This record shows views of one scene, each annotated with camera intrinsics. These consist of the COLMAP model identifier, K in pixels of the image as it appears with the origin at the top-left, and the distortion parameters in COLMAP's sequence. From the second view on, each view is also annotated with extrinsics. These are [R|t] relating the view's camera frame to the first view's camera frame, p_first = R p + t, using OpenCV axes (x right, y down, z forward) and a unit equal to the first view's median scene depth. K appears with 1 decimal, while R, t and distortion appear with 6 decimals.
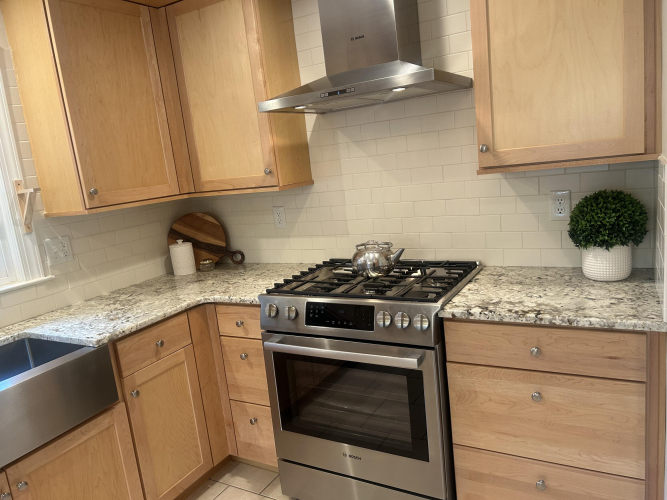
lens RADIAL K [[497.4, 0, 333.5], [0, 497.4, 250.0], [0, 0, 1]] dist [0.081762, -0.089671]
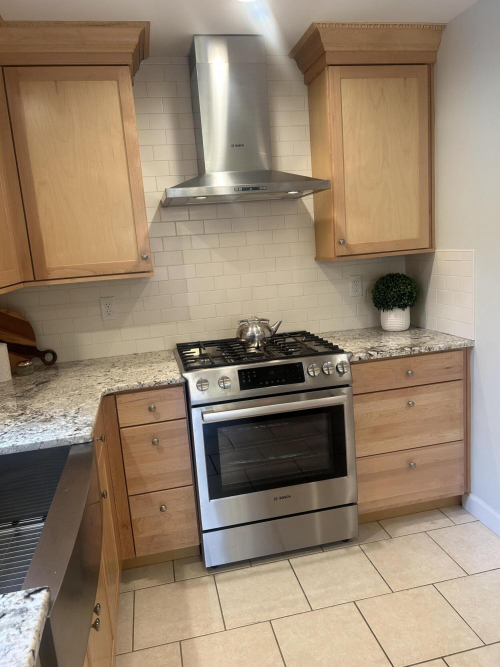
lens RADIAL K [[497.4, 0, 250.0], [0, 497.4, 333.5], [0, 0, 1]] dist [0.081762, -0.089671]
pose [[0.747189, -0.064505, 0.661474, -0.706309], [0.112099, 0.993251, -0.029767, 0.054306], [-0.655090, 0.096392, 0.749377, 0.128109]]
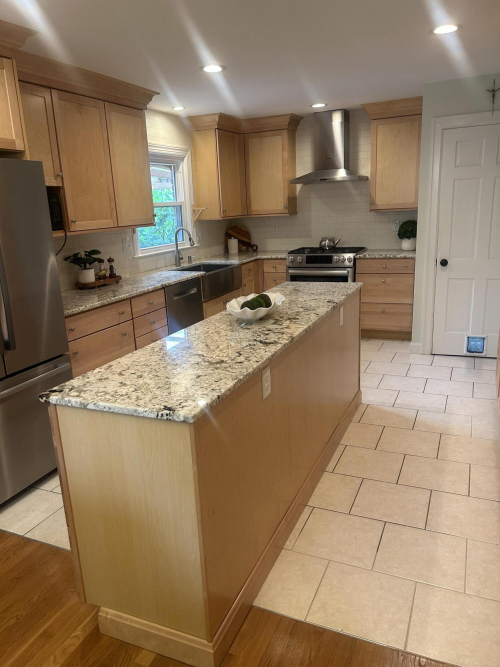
lens RADIAL K [[497.4, 0, 250.0], [0, 497.4, 333.5], [0, 0, 1]] dist [0.081762, -0.089671]
pose [[0.992816, 0.035622, 0.114228, -0.614971], [-0.042888, 0.997167, 0.061794, 0.350013], [-0.111703, -0.066249, 0.991531, -1.613674]]
